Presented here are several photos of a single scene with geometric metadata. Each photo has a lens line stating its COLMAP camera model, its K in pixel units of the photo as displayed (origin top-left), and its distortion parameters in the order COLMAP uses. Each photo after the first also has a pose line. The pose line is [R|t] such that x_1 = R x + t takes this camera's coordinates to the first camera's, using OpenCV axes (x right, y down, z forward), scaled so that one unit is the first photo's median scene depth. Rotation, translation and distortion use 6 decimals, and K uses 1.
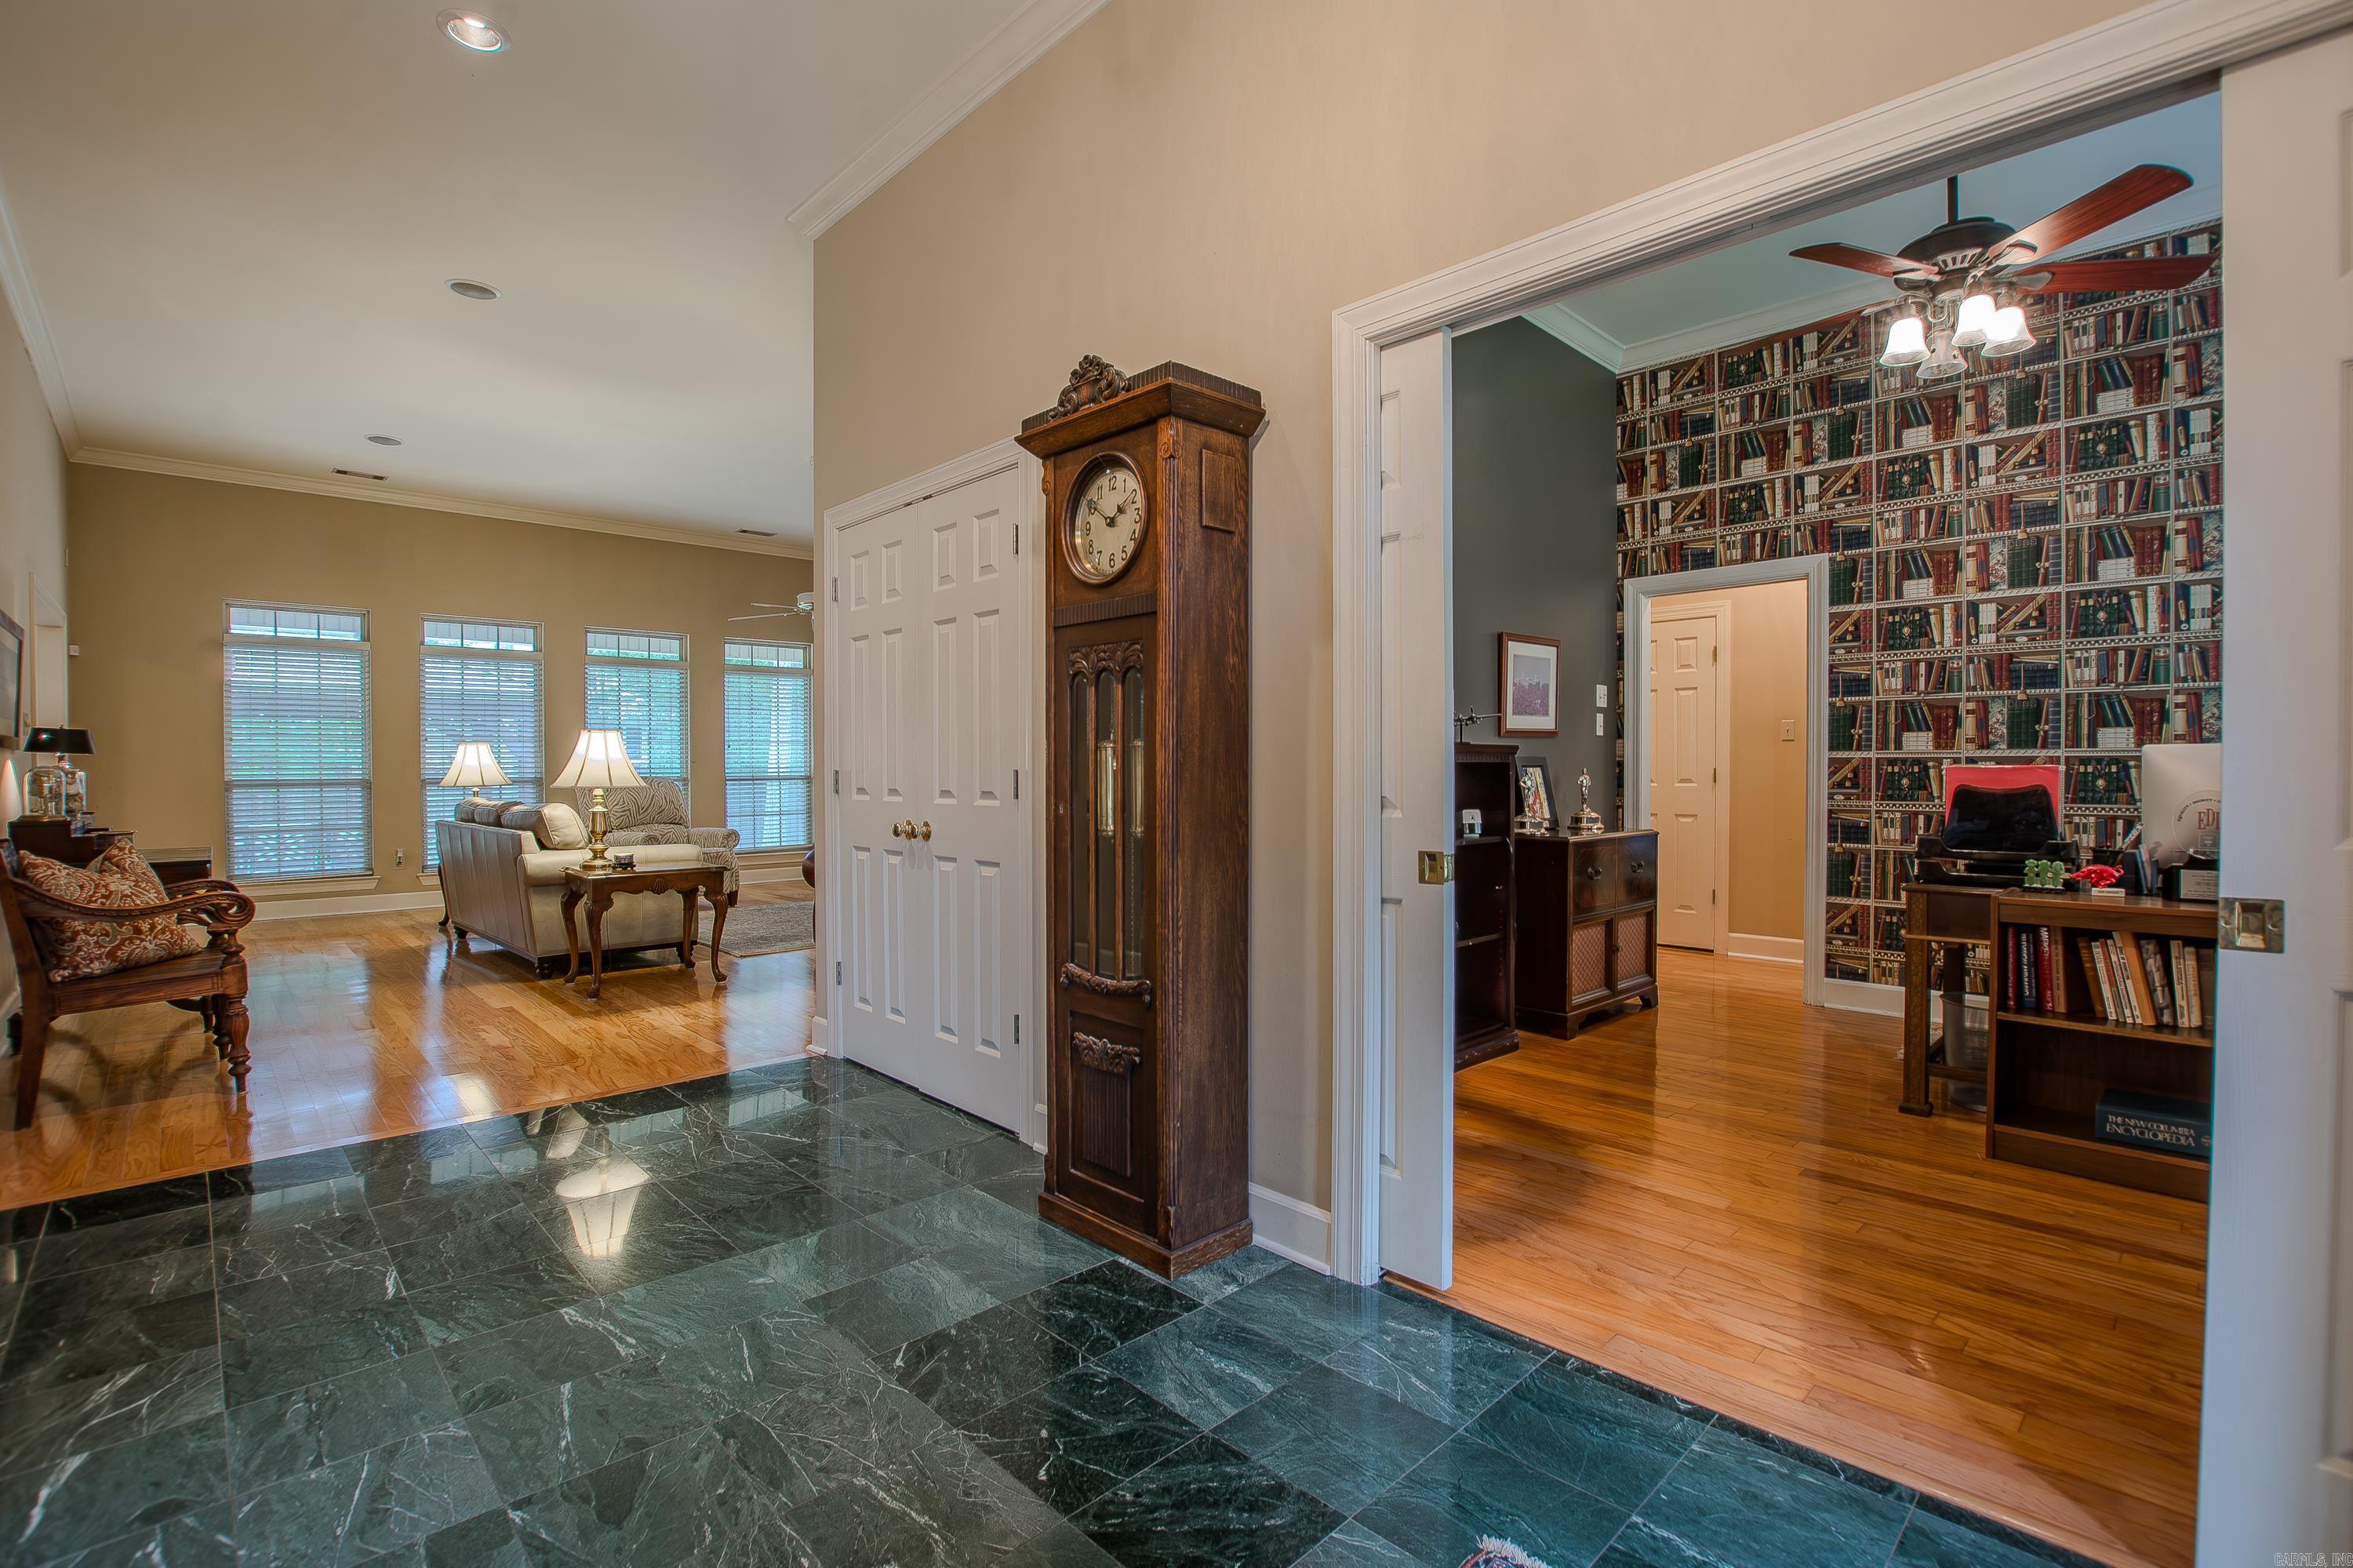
lens RADIAL K [[1061.3, 0, 1206.6], [0, 1061.3, 781.6], [0, 0, 1]] dist [-0.030217, 0.001162]
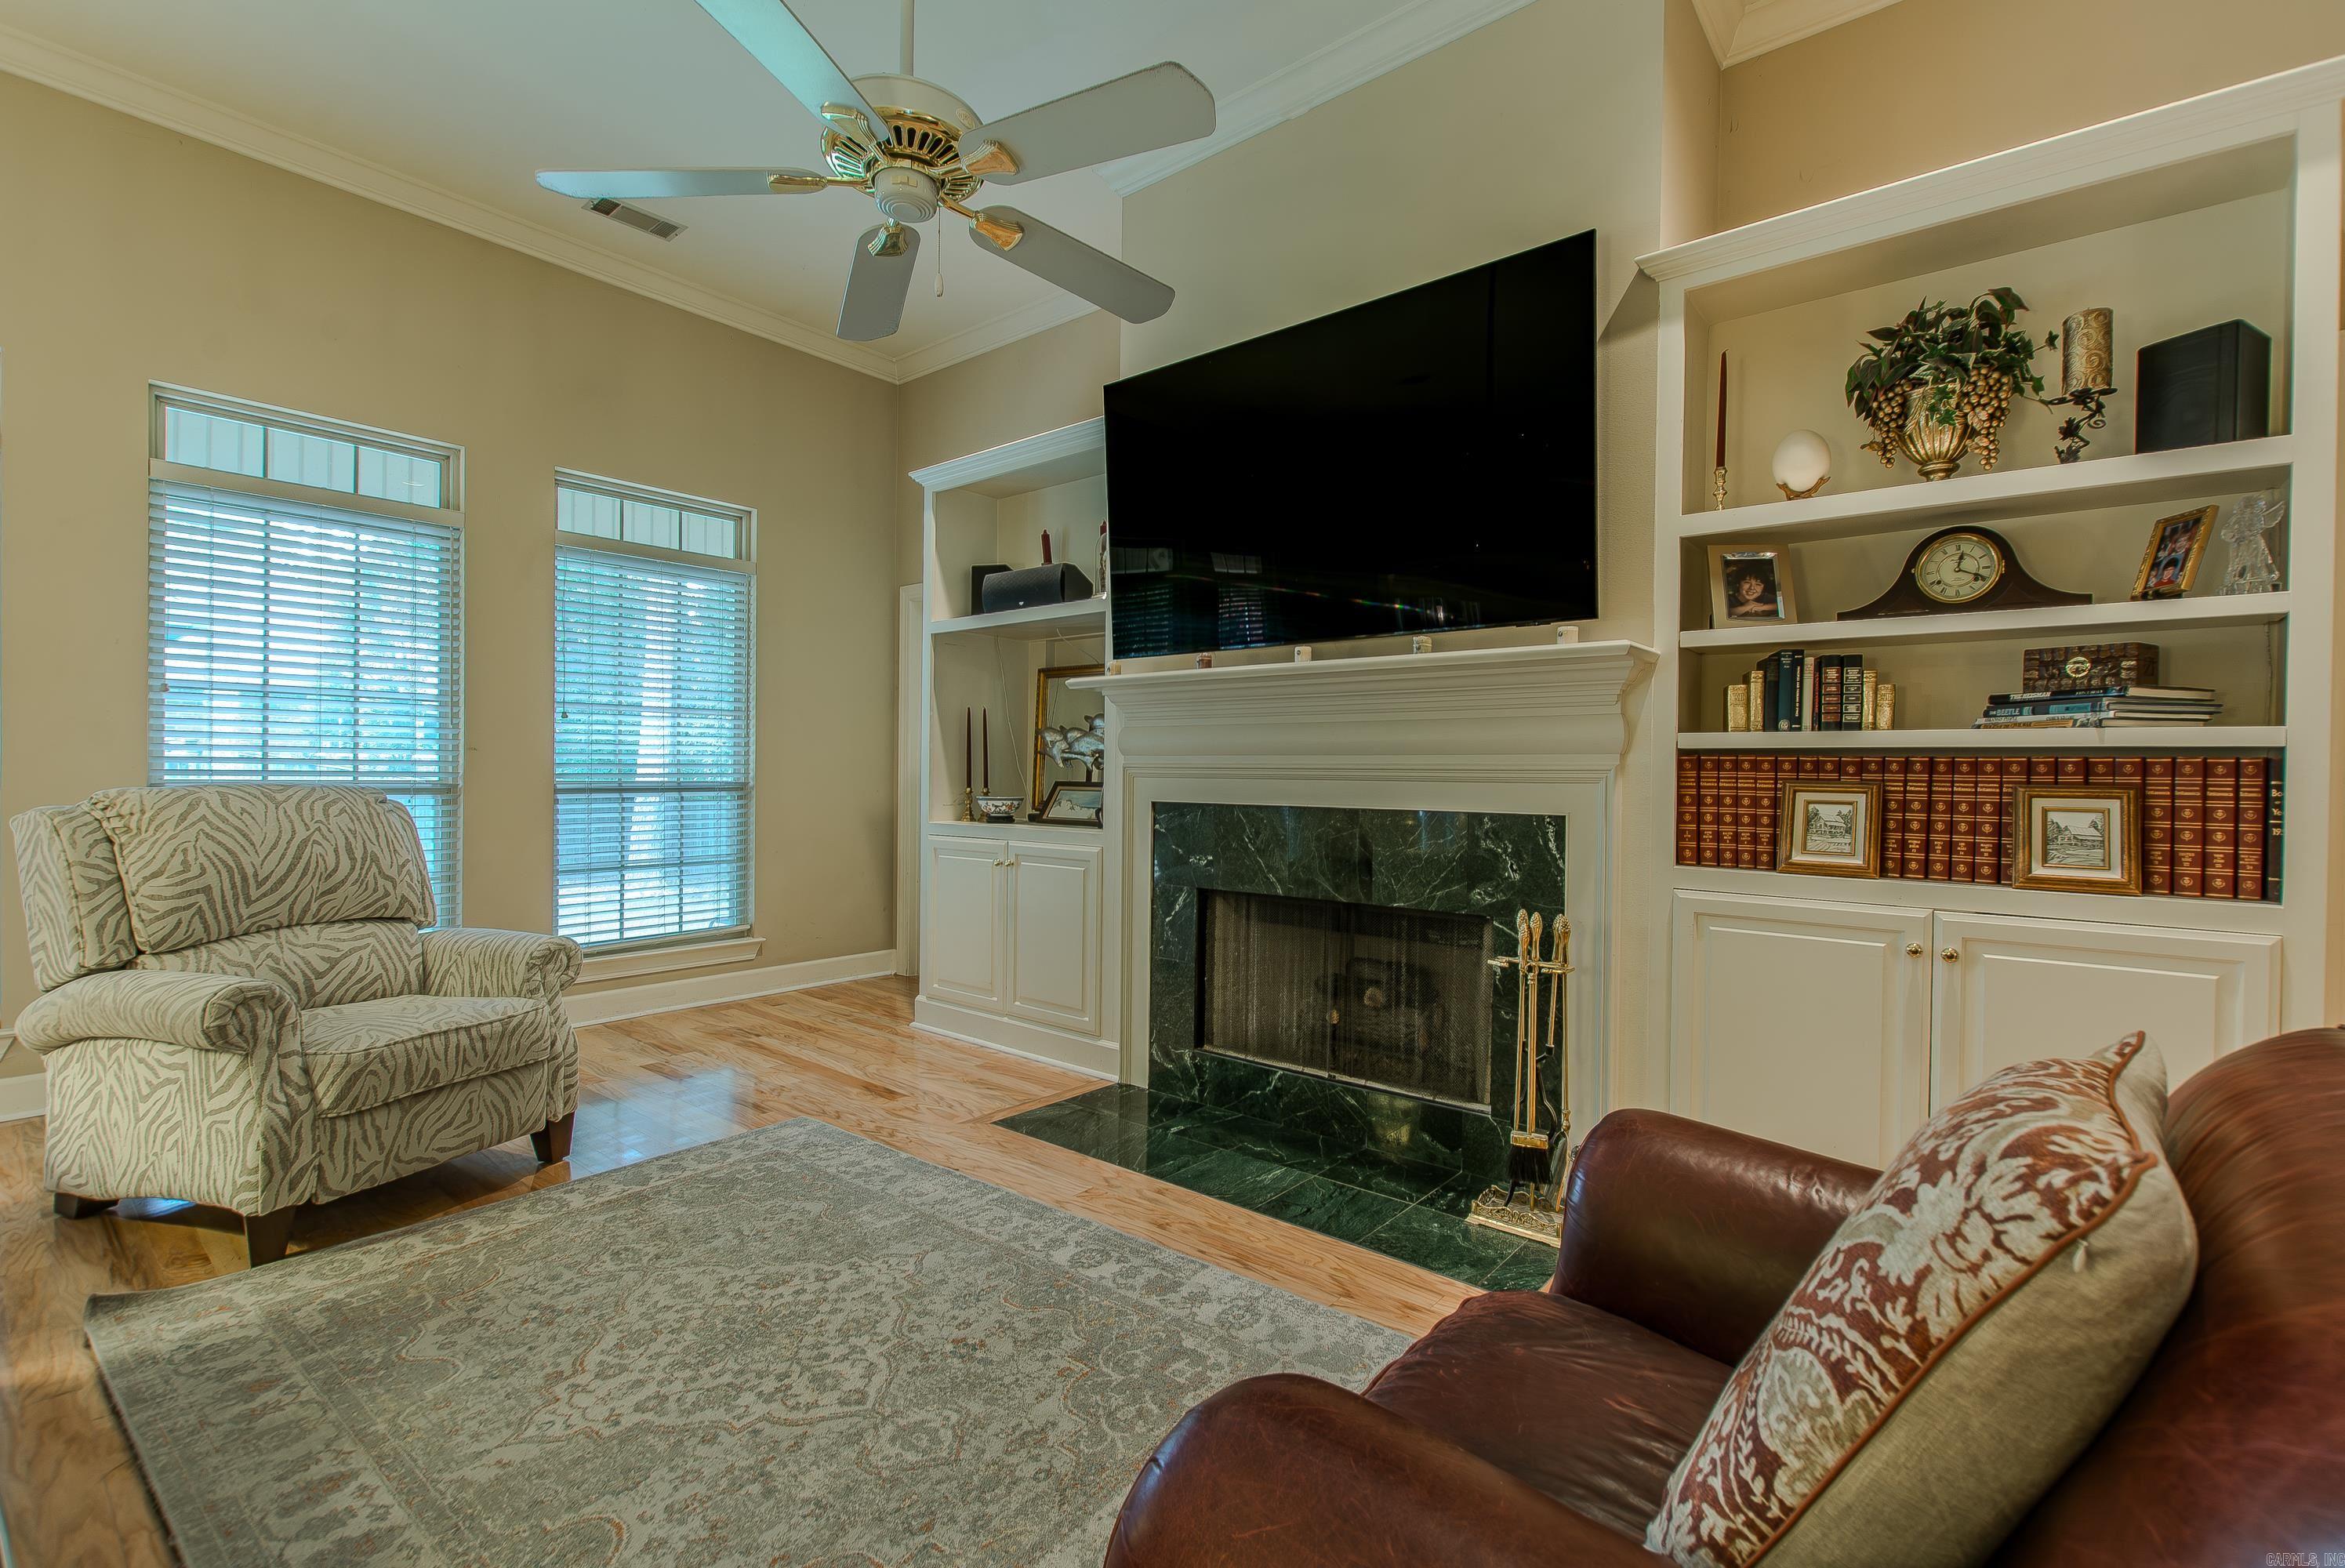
lens RADIAL K [[1032.0, 0, 1189.9], [0, 1032.0, 782.4], [0, 0, 1]] dist [0.000680, 0.000009]
pose [[0.994825, 0.011729, 0.100928, -0.438723], [-0.011383, 0.999927, -0.004006, -0.012261], [-0.100967, 0.002837, 0.994886, 1.010204]]
